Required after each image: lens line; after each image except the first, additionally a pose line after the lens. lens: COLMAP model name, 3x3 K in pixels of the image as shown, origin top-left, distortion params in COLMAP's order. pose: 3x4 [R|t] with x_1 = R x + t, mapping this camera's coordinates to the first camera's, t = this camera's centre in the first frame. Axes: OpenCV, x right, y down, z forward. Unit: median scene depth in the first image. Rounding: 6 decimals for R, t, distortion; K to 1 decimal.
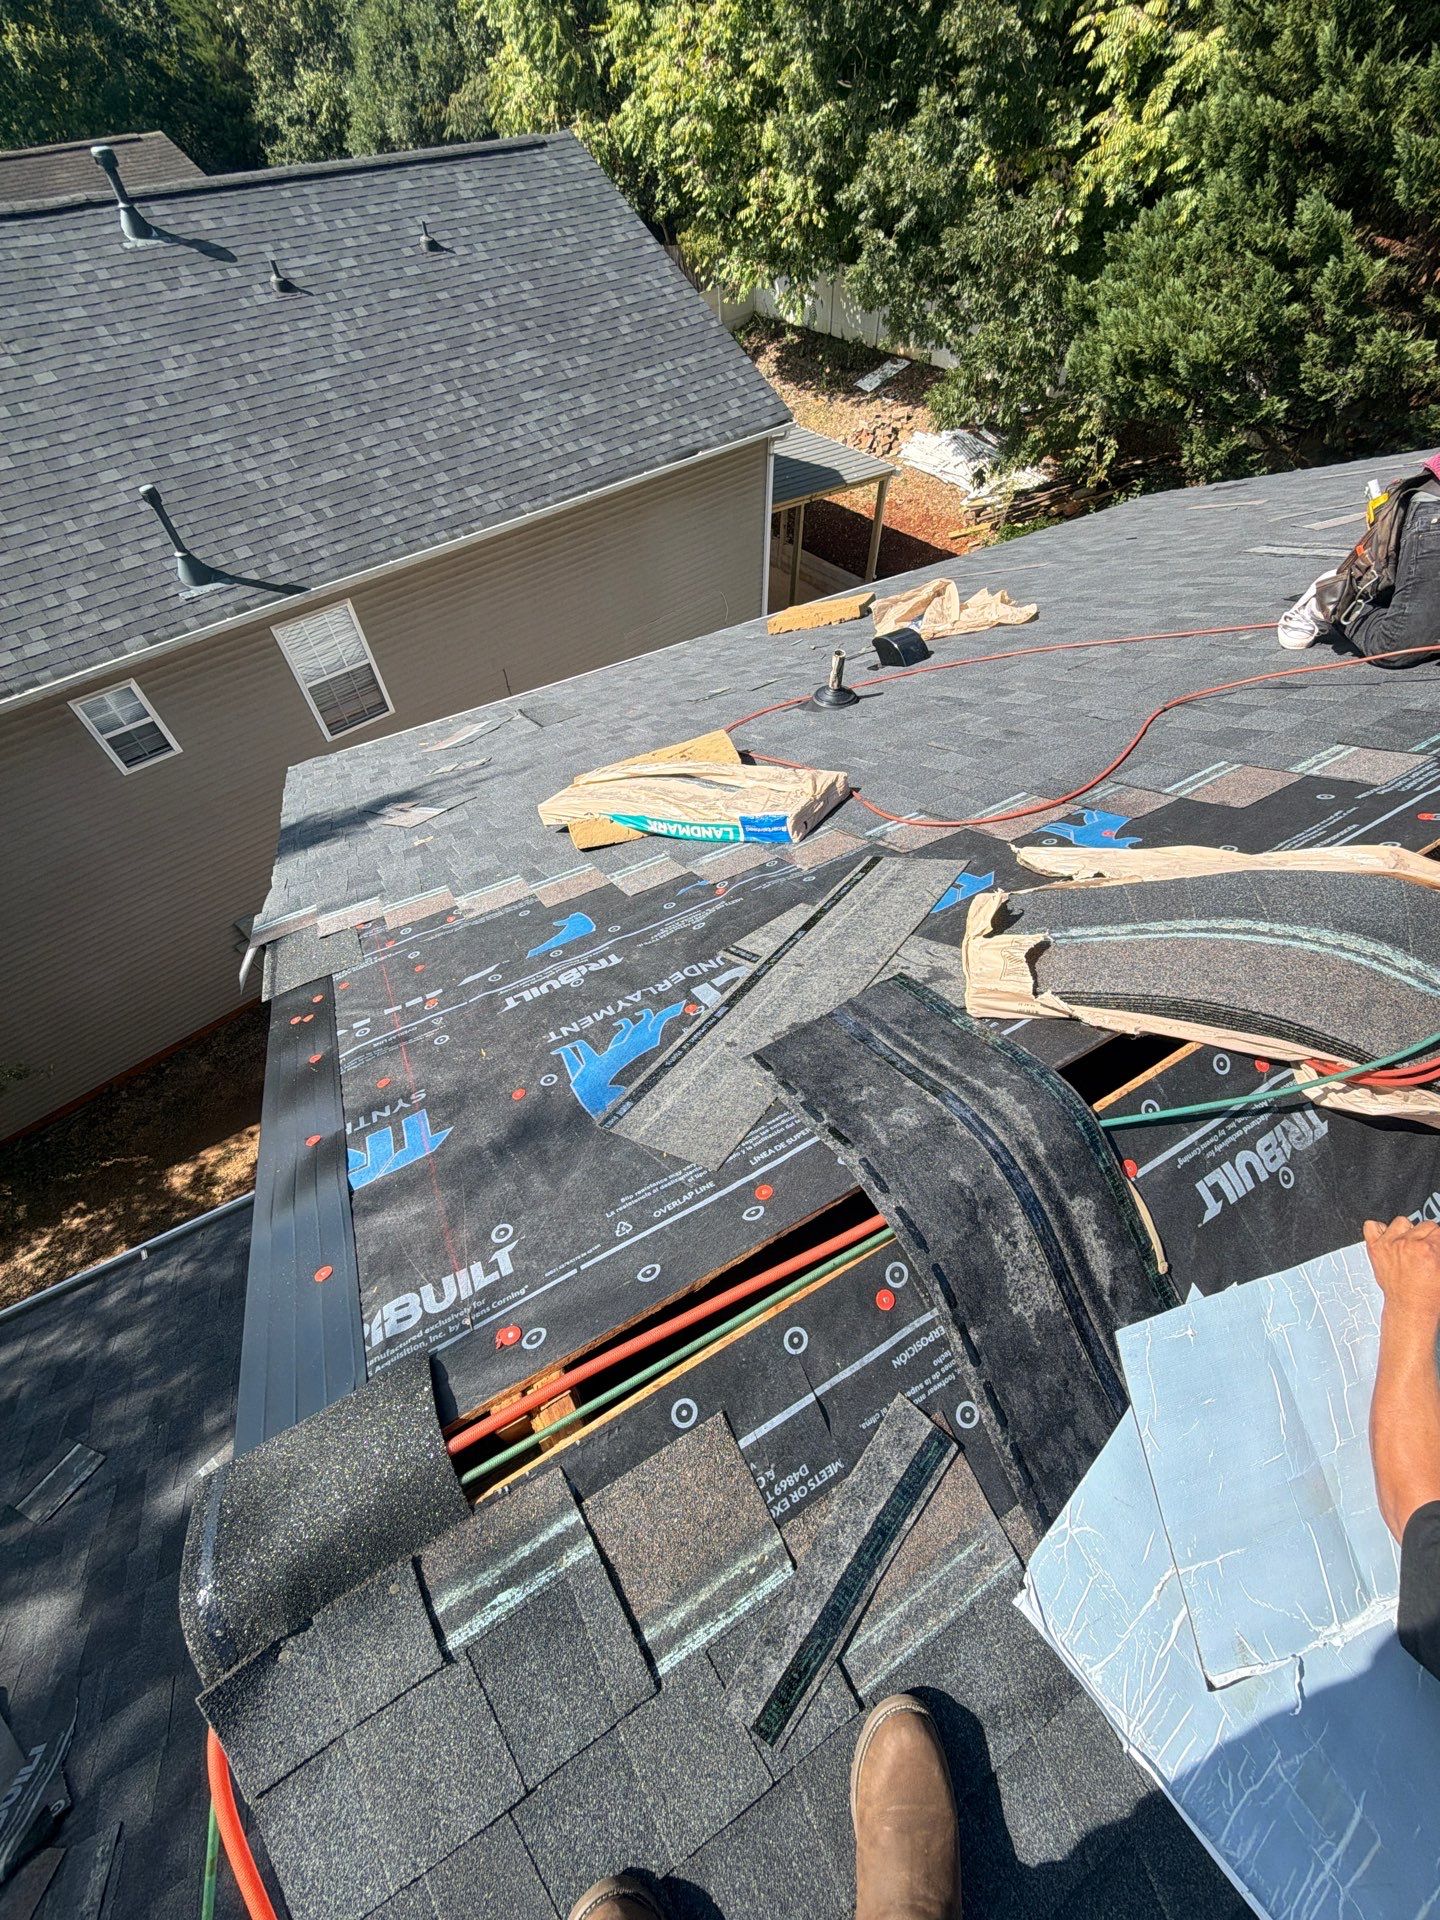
lens RADIAL K [[763.9, 0, 720.0], [0, 763.9, 960.0], [0, 0, 1]] dist [-0.000719, -0.000611]
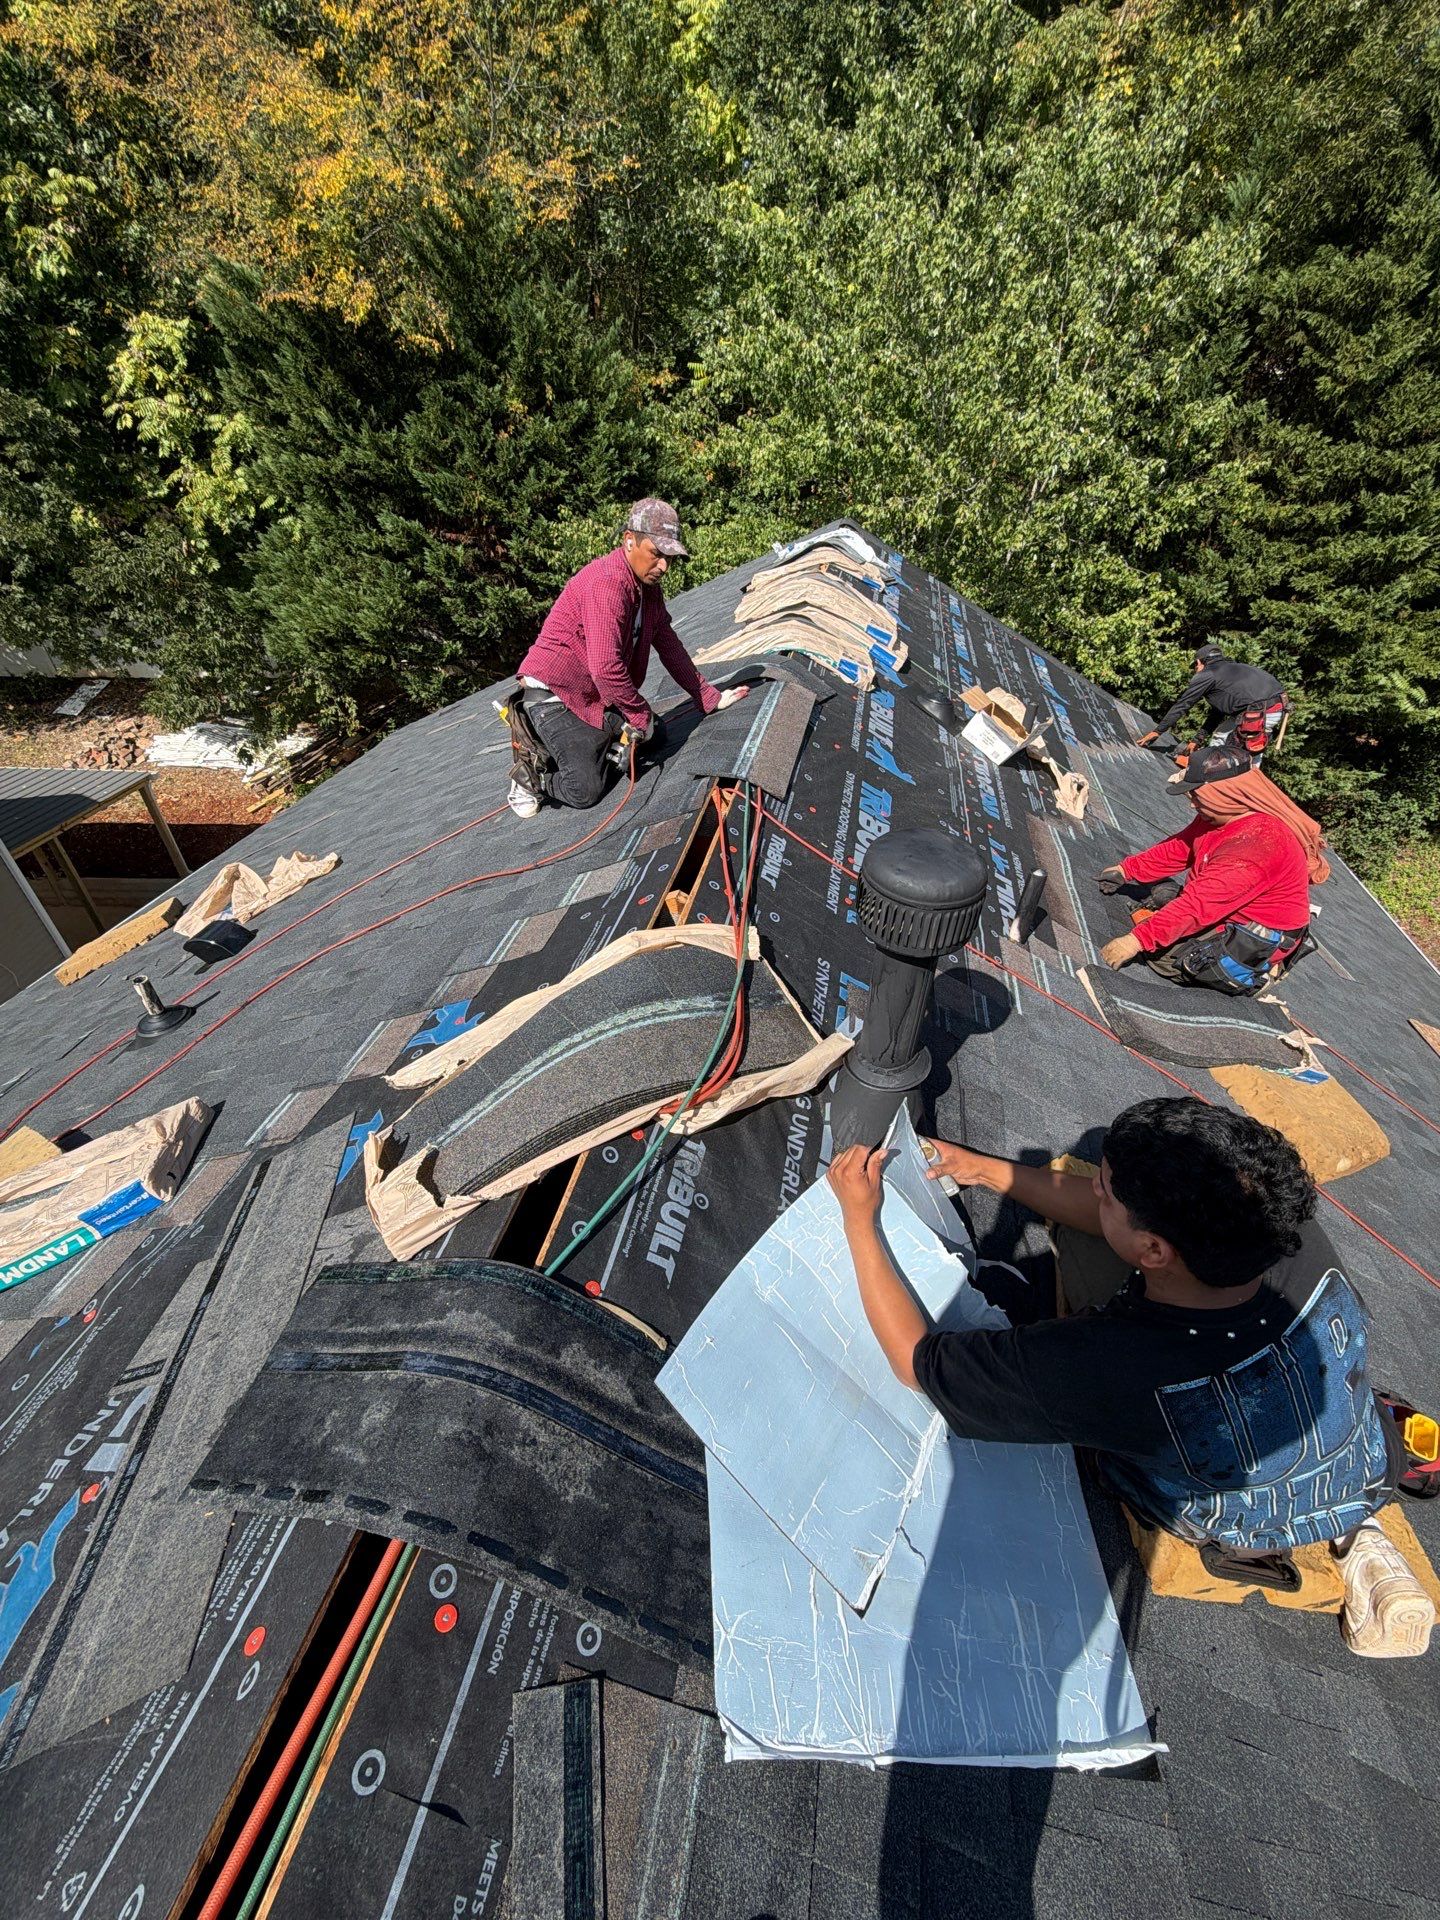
lens RADIAL K [[763.9, 0, 720.0], [0, 763.9, 960.0], [0, 0, 1]] dist [-0.000719, -0.000611]
pose [[0.655836, -0.442384, 0.611699, 0.117134], [0.584636, 0.810268, -0.040829, 0.025879], [-0.477578, 0.384398, 0.790036, -0.075667]]
